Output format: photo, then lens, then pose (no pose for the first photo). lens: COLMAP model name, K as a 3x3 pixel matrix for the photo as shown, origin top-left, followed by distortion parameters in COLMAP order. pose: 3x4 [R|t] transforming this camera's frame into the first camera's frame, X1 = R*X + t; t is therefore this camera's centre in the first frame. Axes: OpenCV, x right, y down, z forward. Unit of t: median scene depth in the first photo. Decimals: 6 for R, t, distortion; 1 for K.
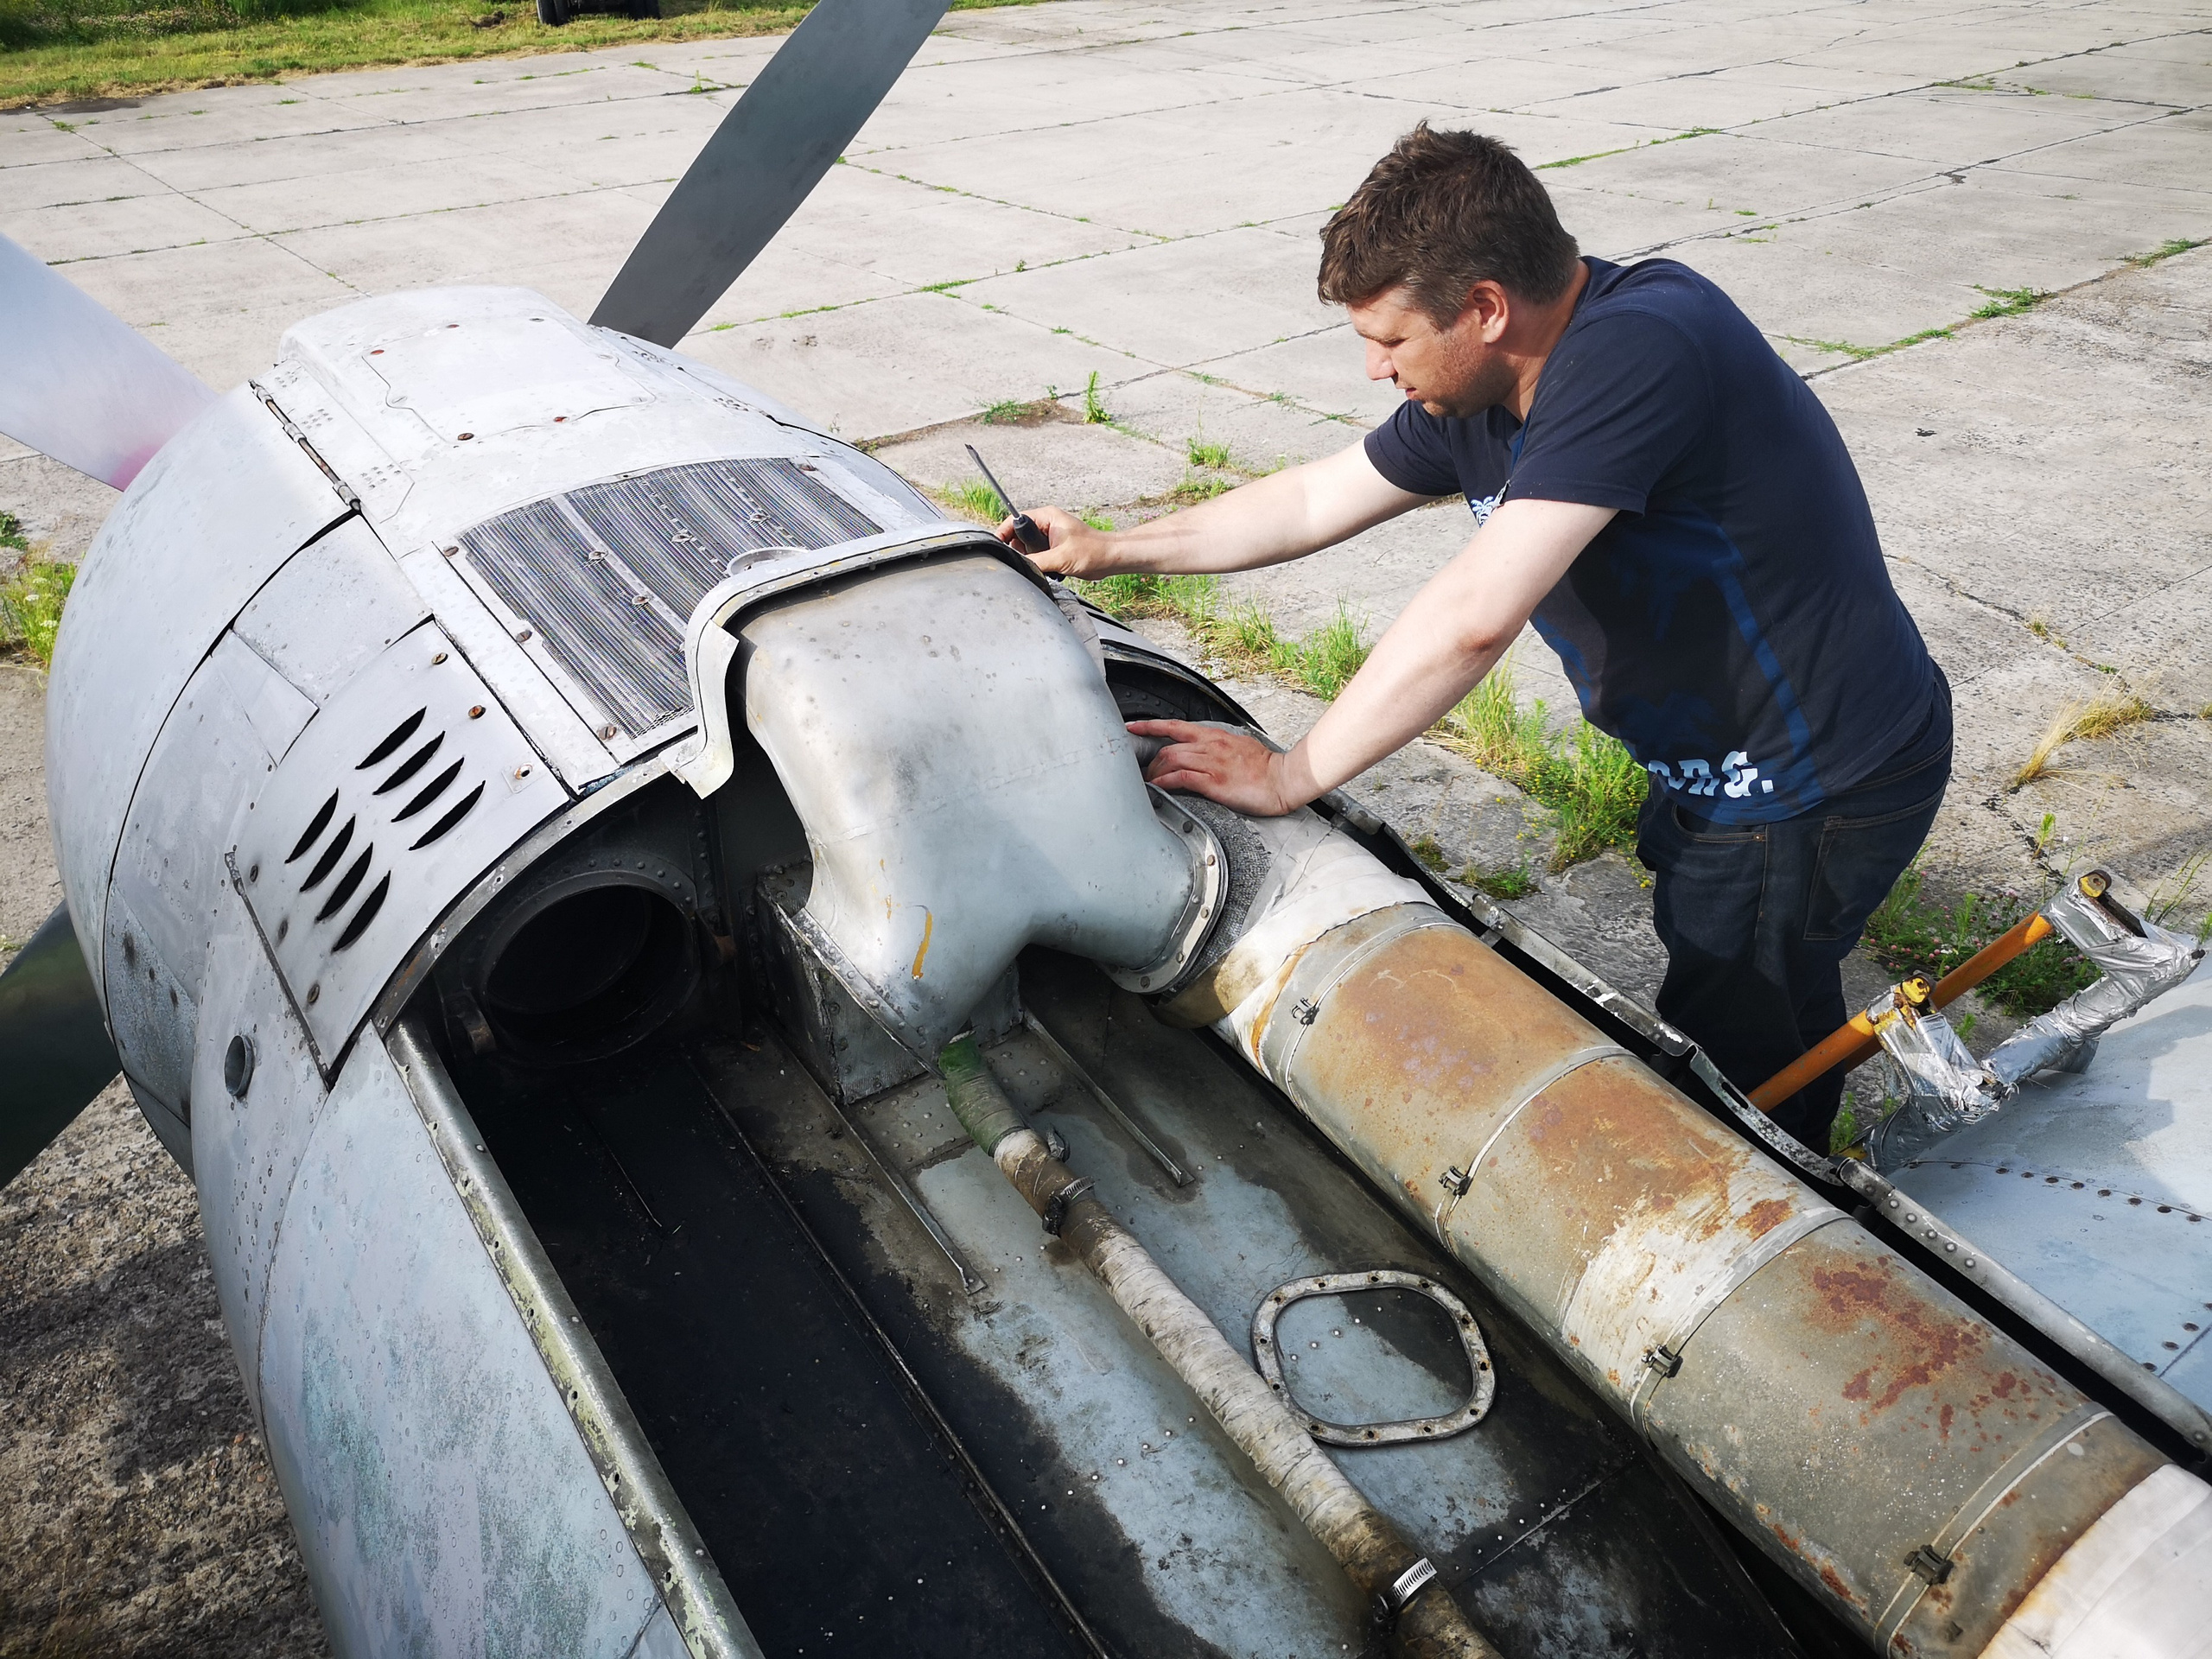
lens RADIAL K [[1755.2, 0, 1106.0], [0, 1755.2, 829.5], [0, 0, 1]] dist [0.039770, -0.019316]
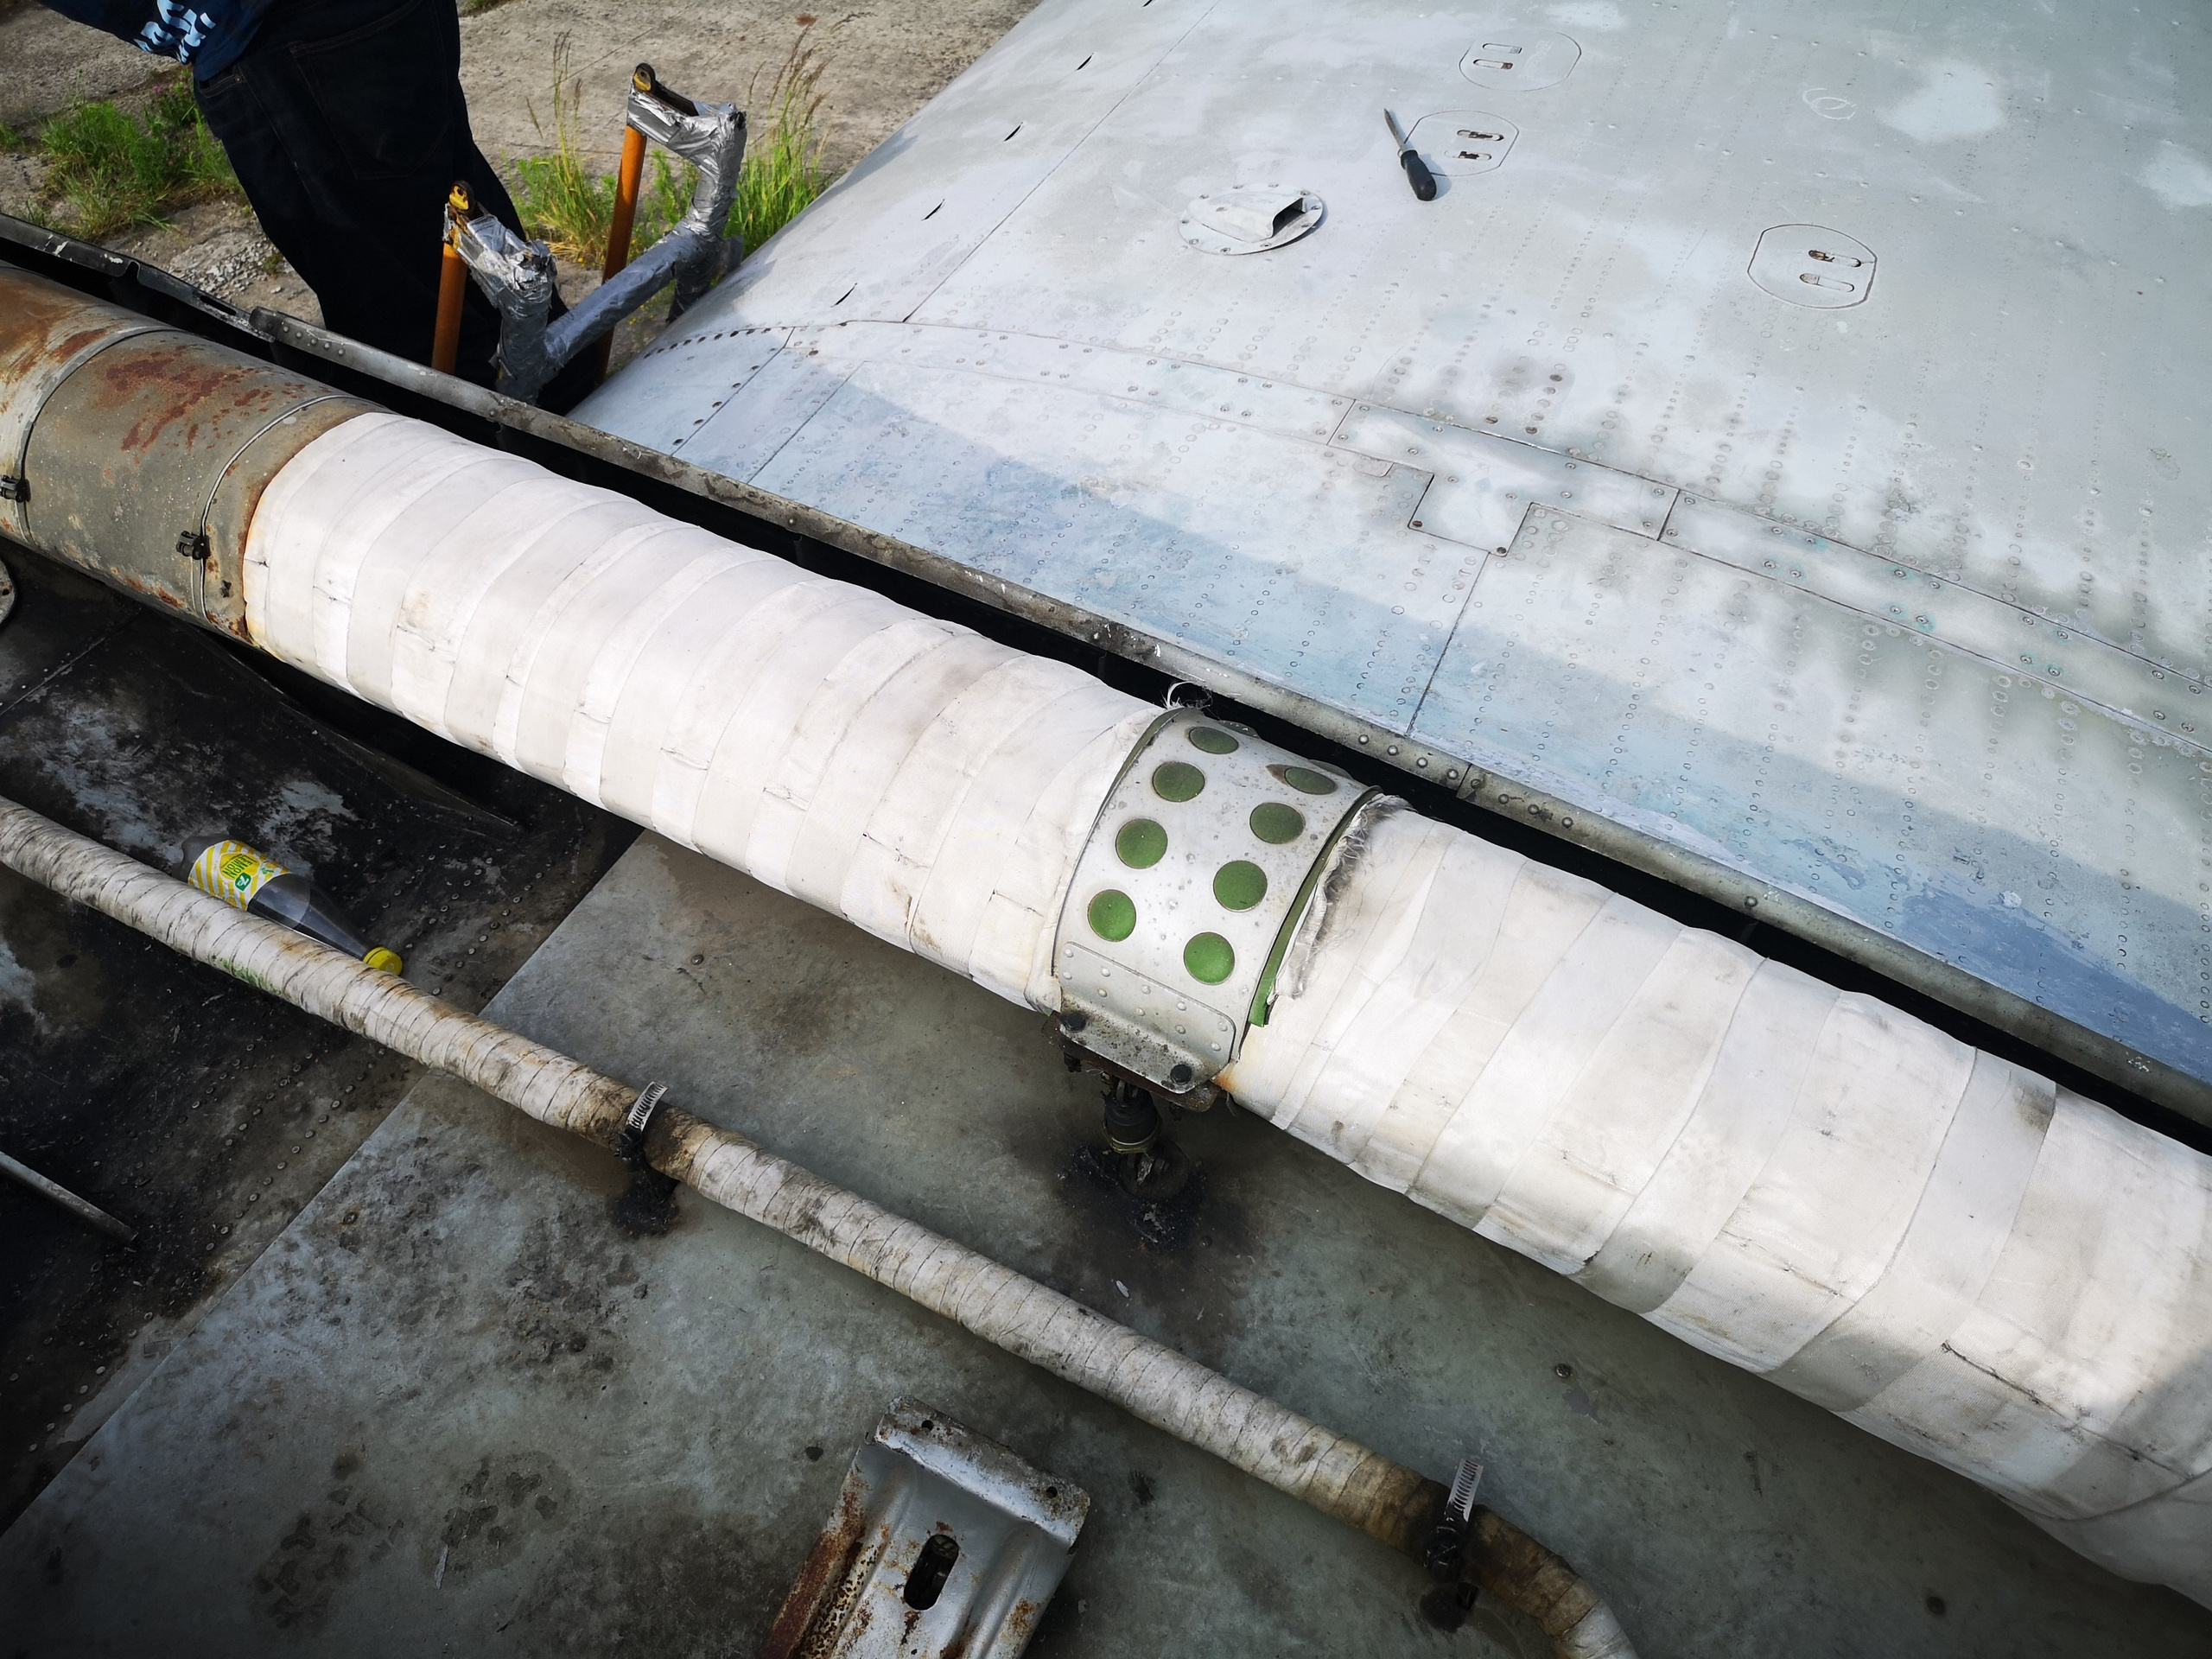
lens RADIAL K [[1755.2, 0, 1106.0], [0, 1755.2, 829.5], [0, 0, 1]] dist [0.039770, -0.019316]
pose [[0.890367, -0.359840, 0.278858, 0.513594], [0.283623, 0.917604, 0.278499, 0.362480], [-0.356096, -0.168876, 0.919063, -0.317500]]
